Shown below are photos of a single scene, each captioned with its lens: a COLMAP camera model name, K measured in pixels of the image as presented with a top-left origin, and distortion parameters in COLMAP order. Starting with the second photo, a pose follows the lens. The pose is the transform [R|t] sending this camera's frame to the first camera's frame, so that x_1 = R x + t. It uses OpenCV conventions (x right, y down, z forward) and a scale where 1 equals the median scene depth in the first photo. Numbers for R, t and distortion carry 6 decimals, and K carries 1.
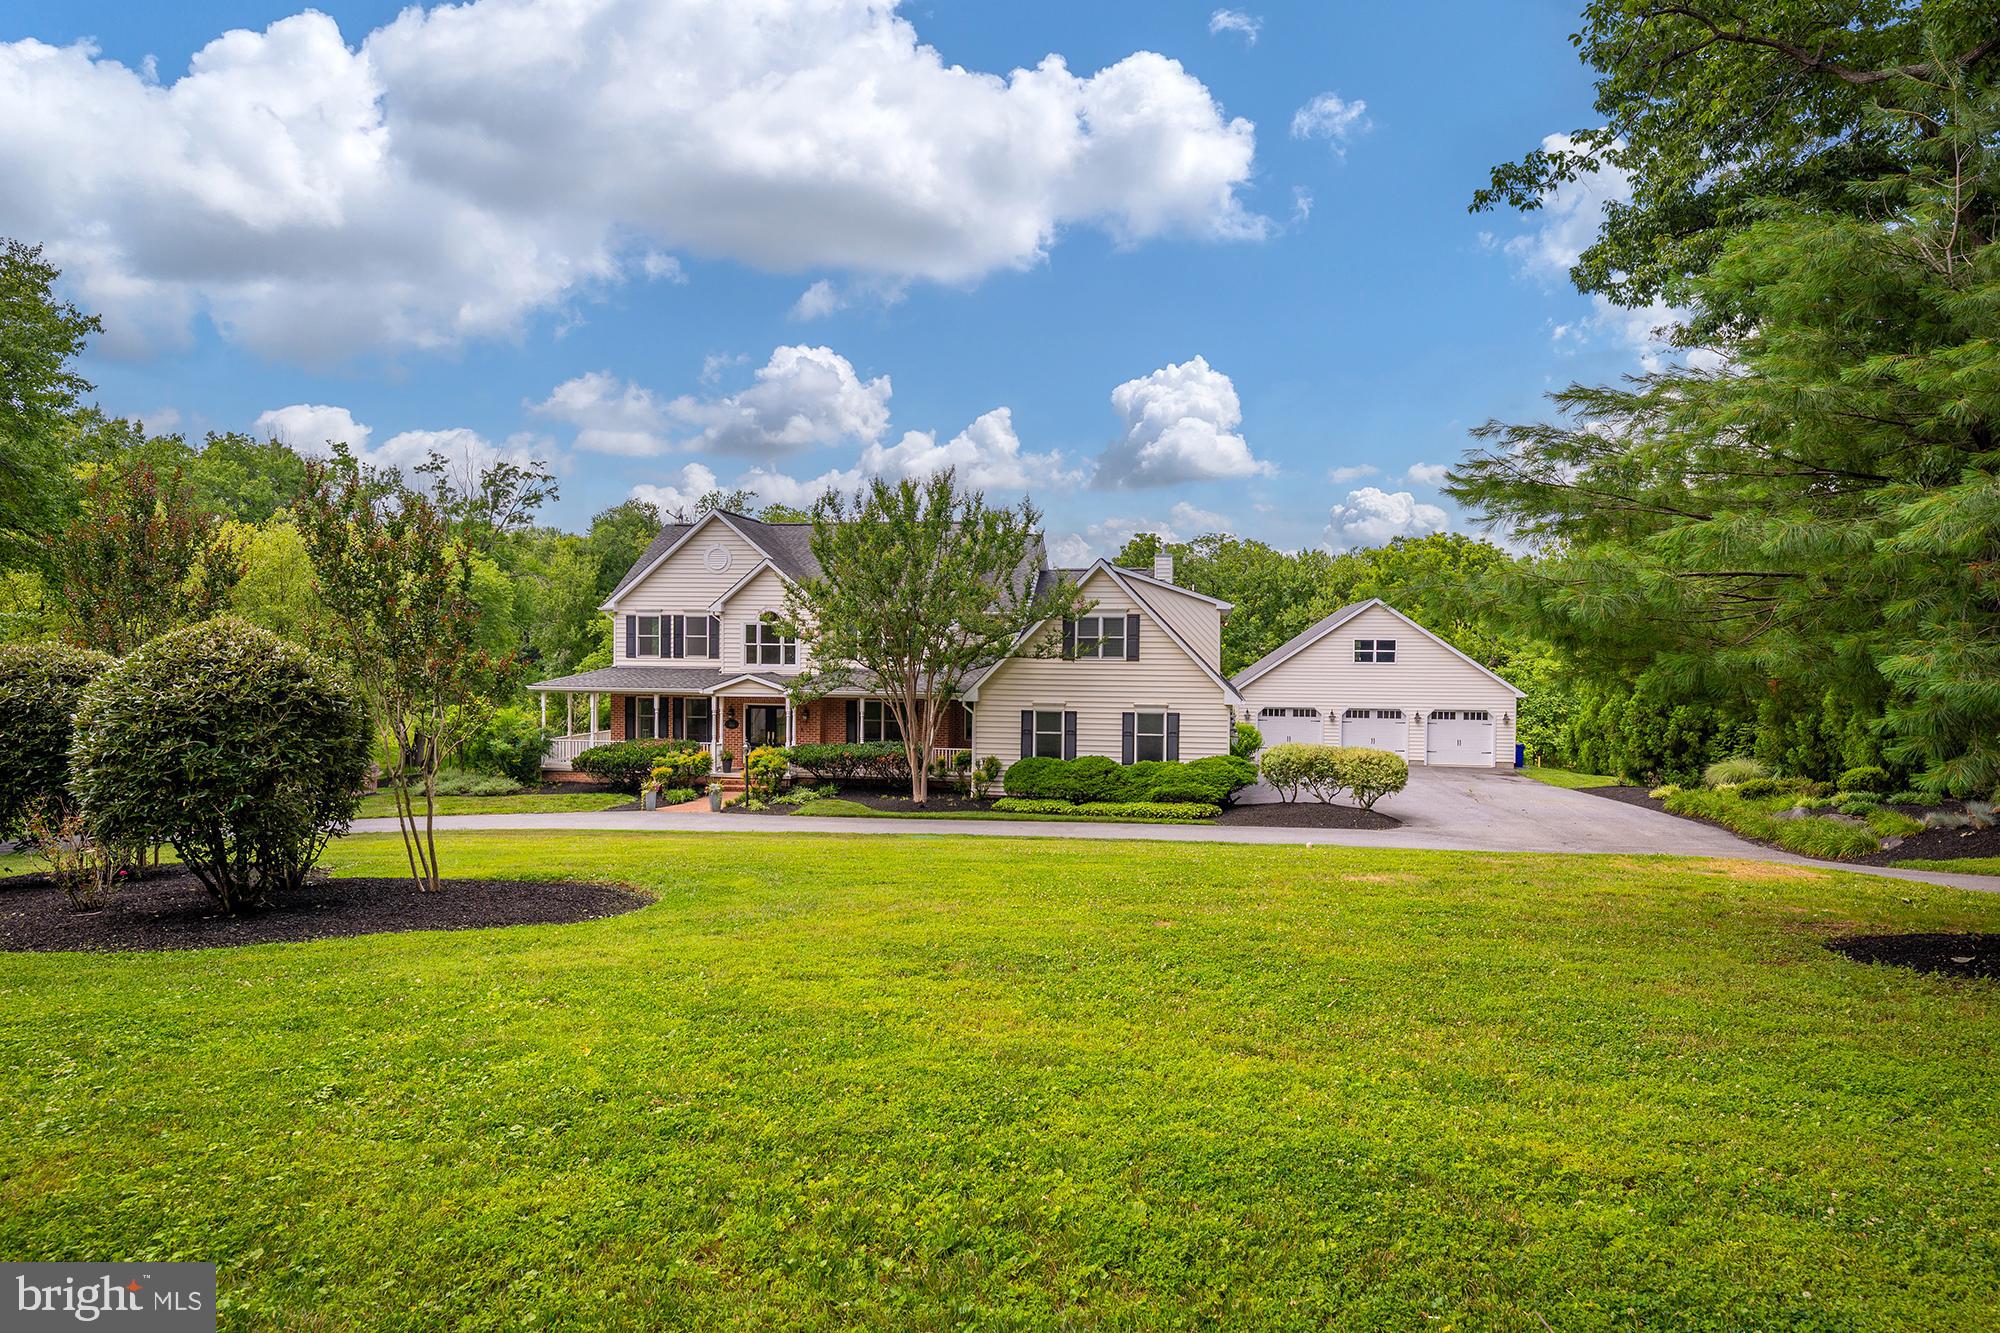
lens RADIAL K [[1285.8, 0, 983.9], [0, 1285.8, 661.9], [0, 0, 1]] dist [-0.009453, 0.000982]
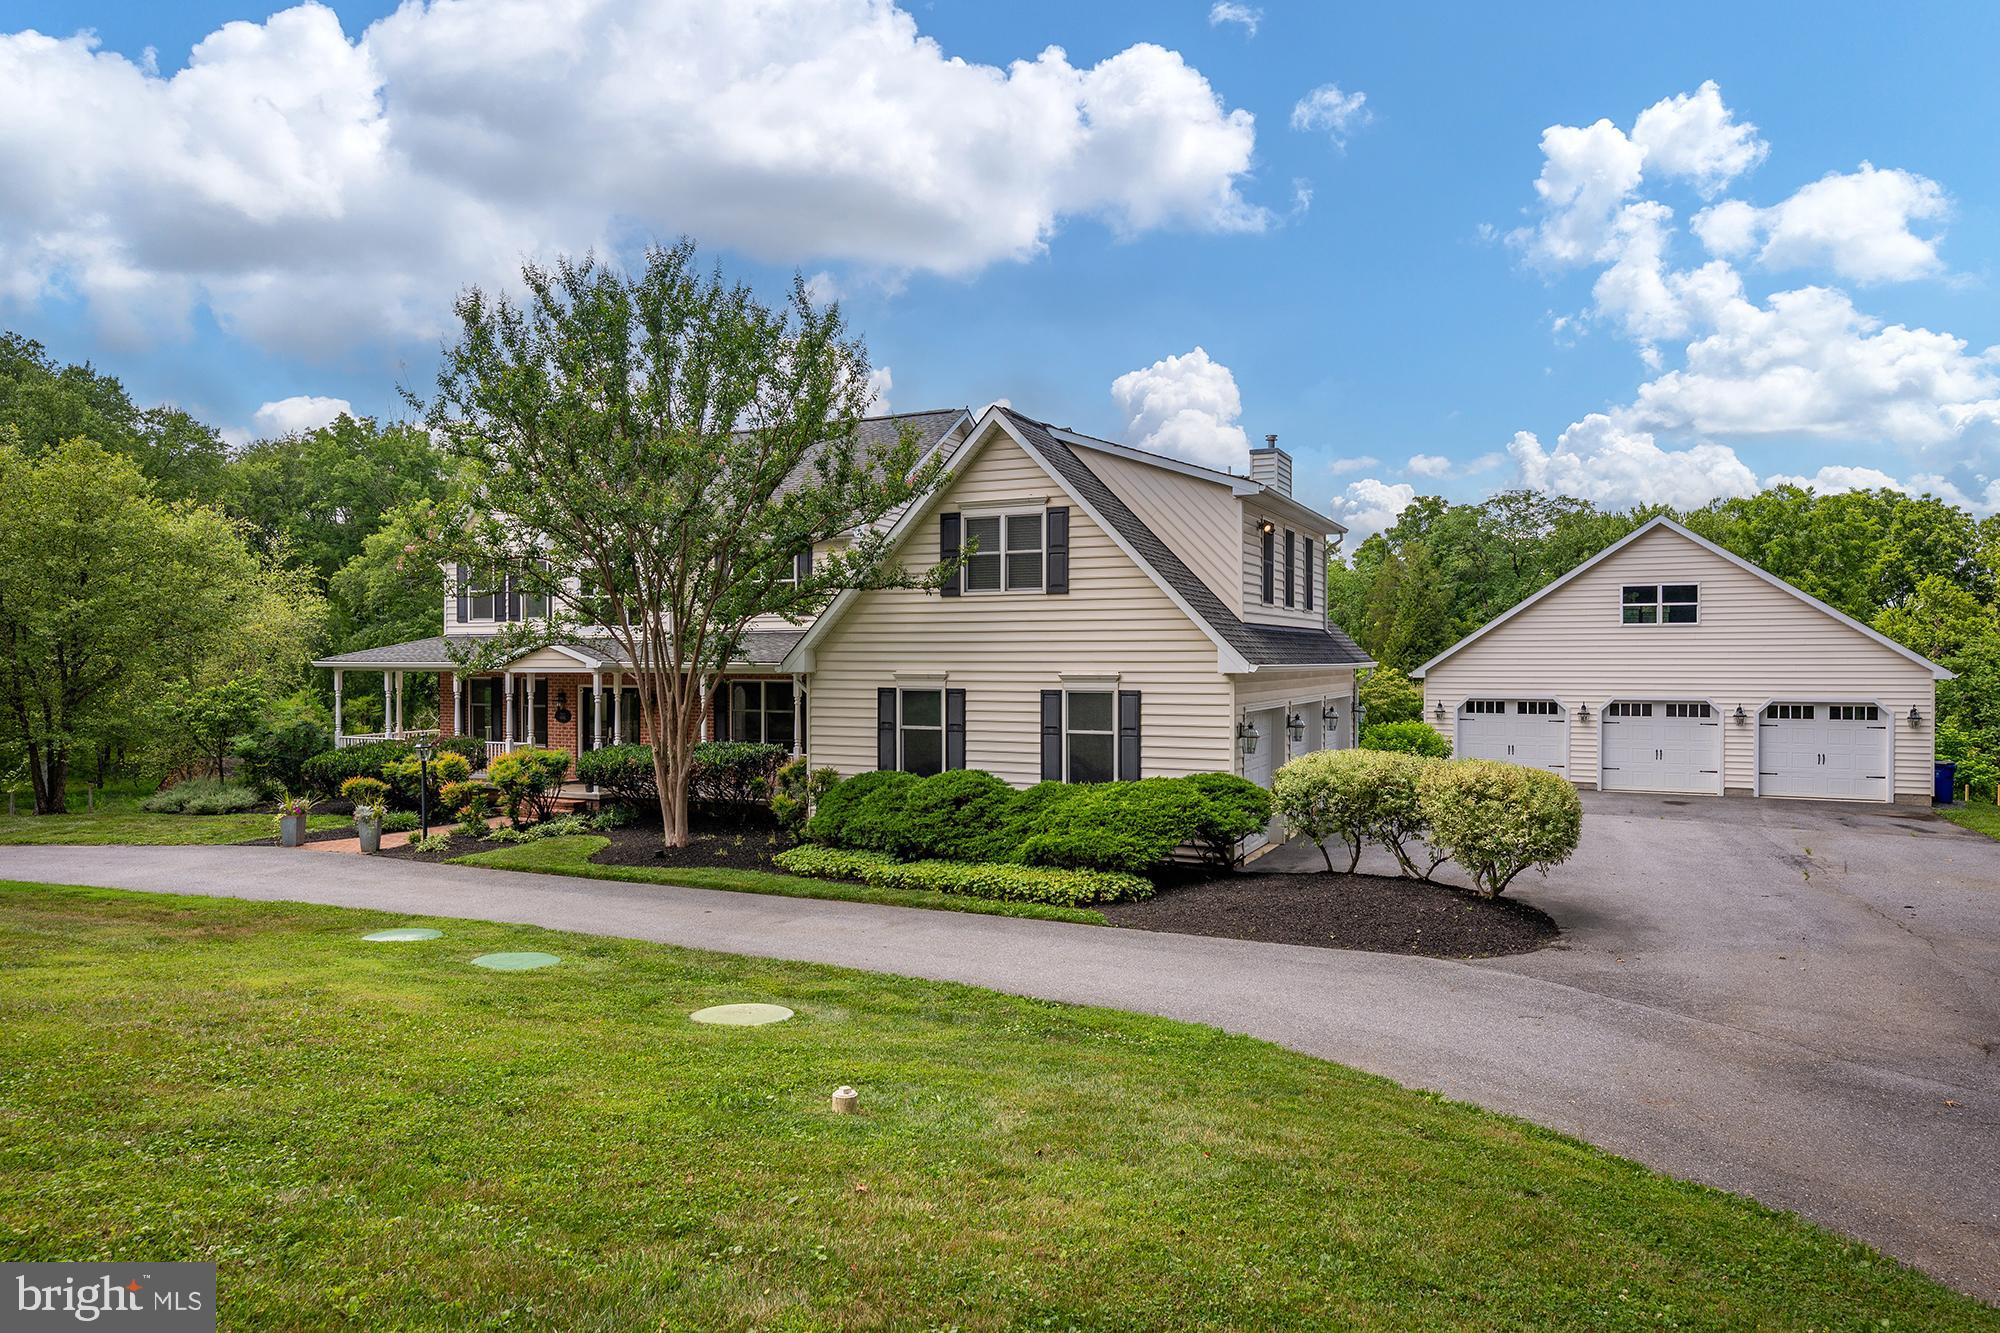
lens RADIAL K [[1285.8, 0, 954.9], [0, 1285.8, 662.2], [0, 0, 1]] dist [-0.009453, 0.000982]
pose [[0.958002, -0.007663, -0.286659, 0.192219], [0.004783, 0.999931, -0.010746, 0.027996], [0.286721, 0.008923, 0.957972, 0.399532]]
